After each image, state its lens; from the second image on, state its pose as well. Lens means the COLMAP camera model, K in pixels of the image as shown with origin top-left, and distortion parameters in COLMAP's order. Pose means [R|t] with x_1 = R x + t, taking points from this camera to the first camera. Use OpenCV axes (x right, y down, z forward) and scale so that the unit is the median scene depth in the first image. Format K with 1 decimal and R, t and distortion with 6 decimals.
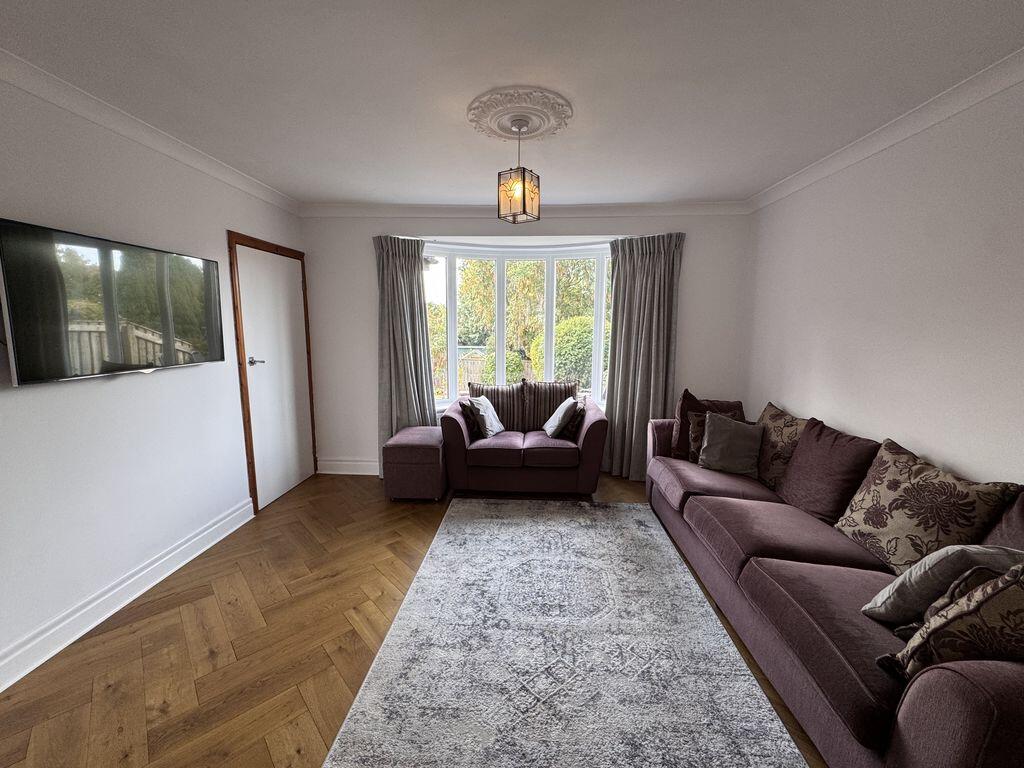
lens RADIAL K [[410.2, 0, 511.6], [0, 410.2, 382.6], [0, 0, 1]] dist [-0.004409, -0.000396]
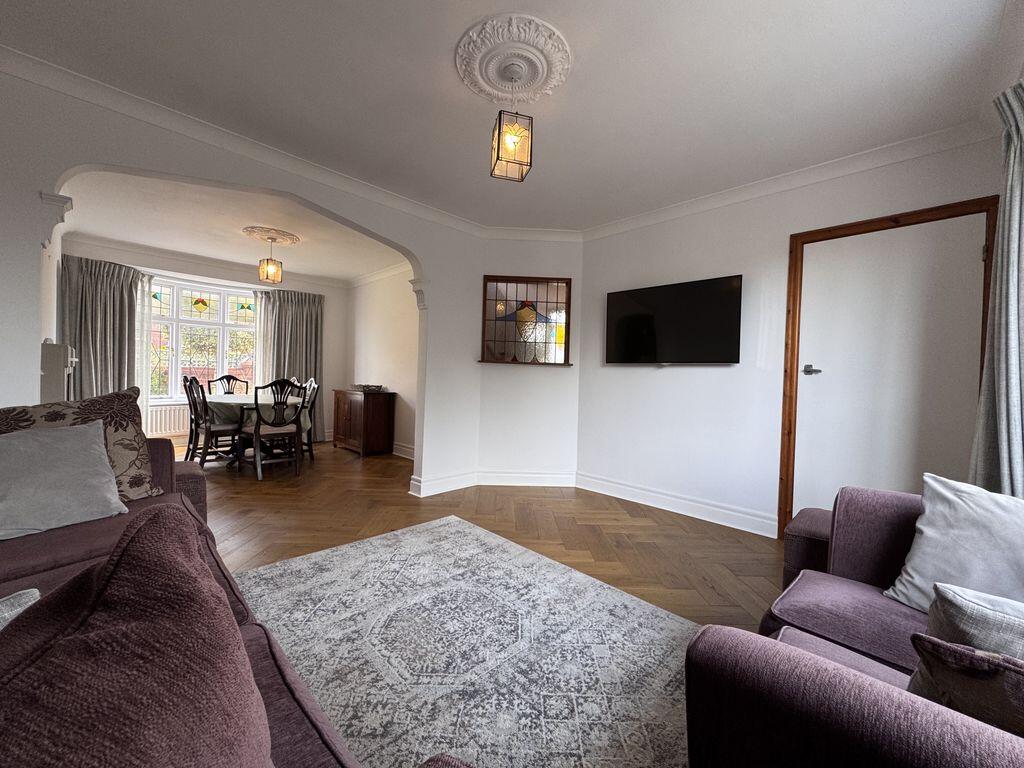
lens RADIAL K [[410.2, 0, 511.6], [0, 410.2, 382.6], [0, 0, 1]] dist [-0.004409, -0.000396]
pose [[-0.671541, -0.015804, -0.740798, 0.505789], [-0.138408, 0.984851, 0.104458, -0.031713], [0.727925, 0.172680, -0.663556, 1.267575]]
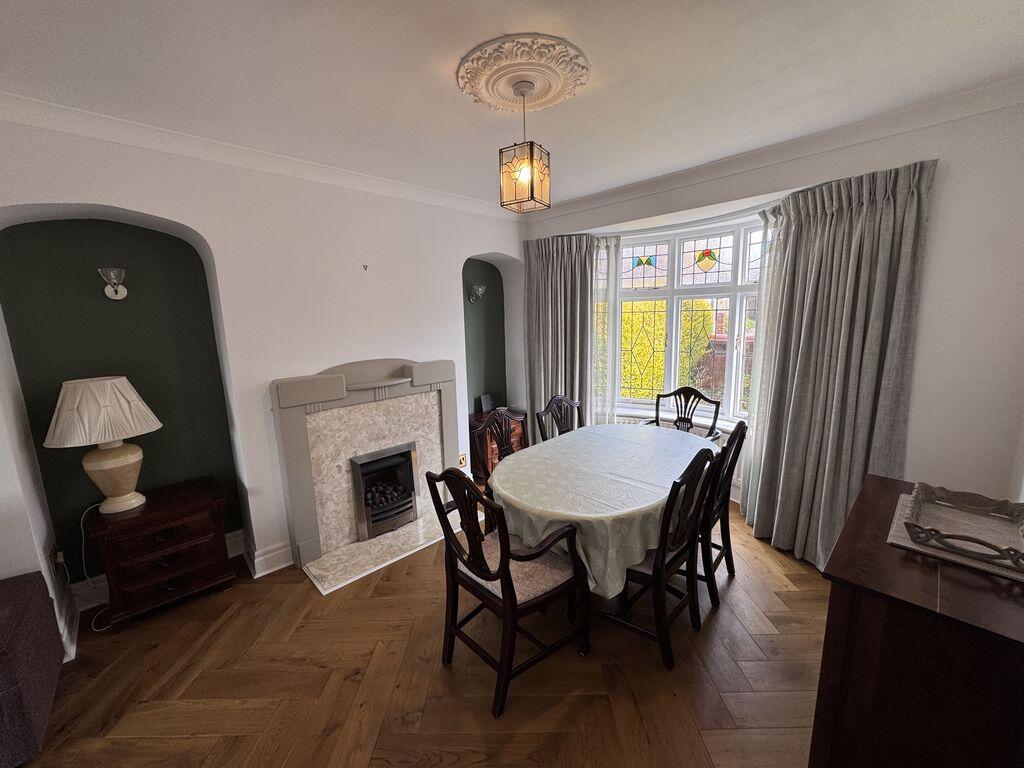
lens RADIAL K [[410.2, 0, 511.6], [0, 410.2, 382.6], [0, 0, 1]] dist [-0.004409, -0.000396]
pose [[-0.724650, -0.101956, 0.681533, -0.462750], [0.121391, 0.954643, 0.271884, -0.039959], [-0.678341, 0.279753, -0.679405, -0.002494]]
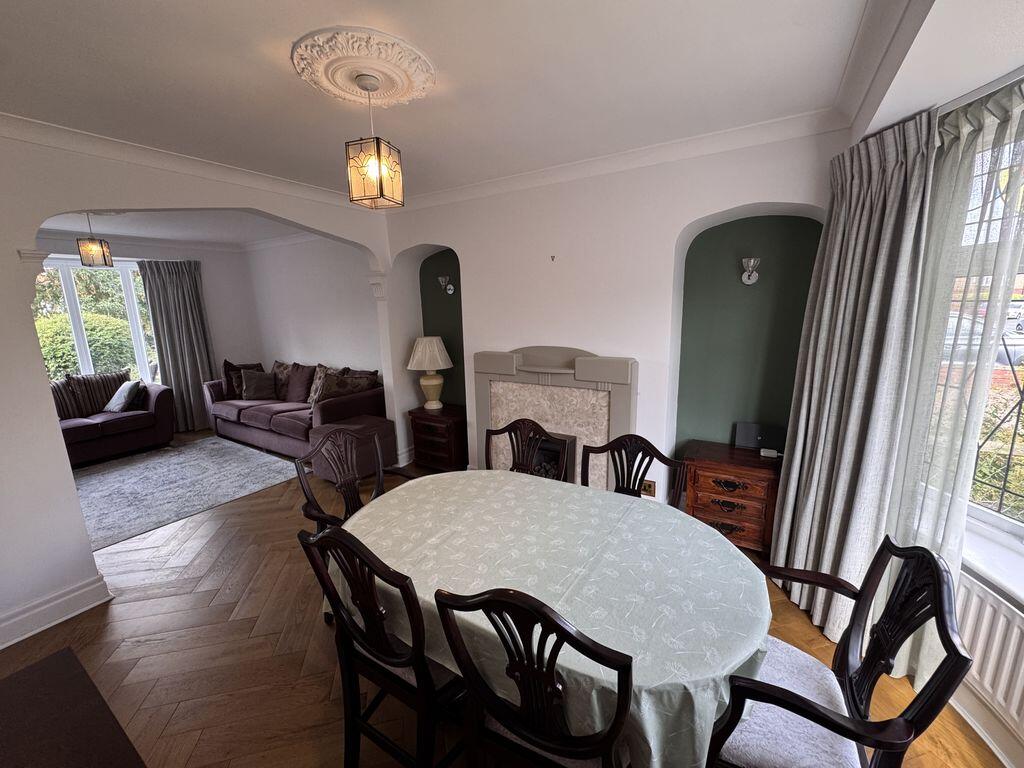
lens RADIAL K [[410.2, 0, 511.6], [0, 410.2, 382.6], [0, 0, 1]] dist [-0.004409, -0.000396]
pose [[0.495828, -0.179633, 0.849639, -0.495810], [0.150280, 0.981360, 0.119783, 0.096073], [-0.855319, 0.068292, 0.513581, -0.981081]]
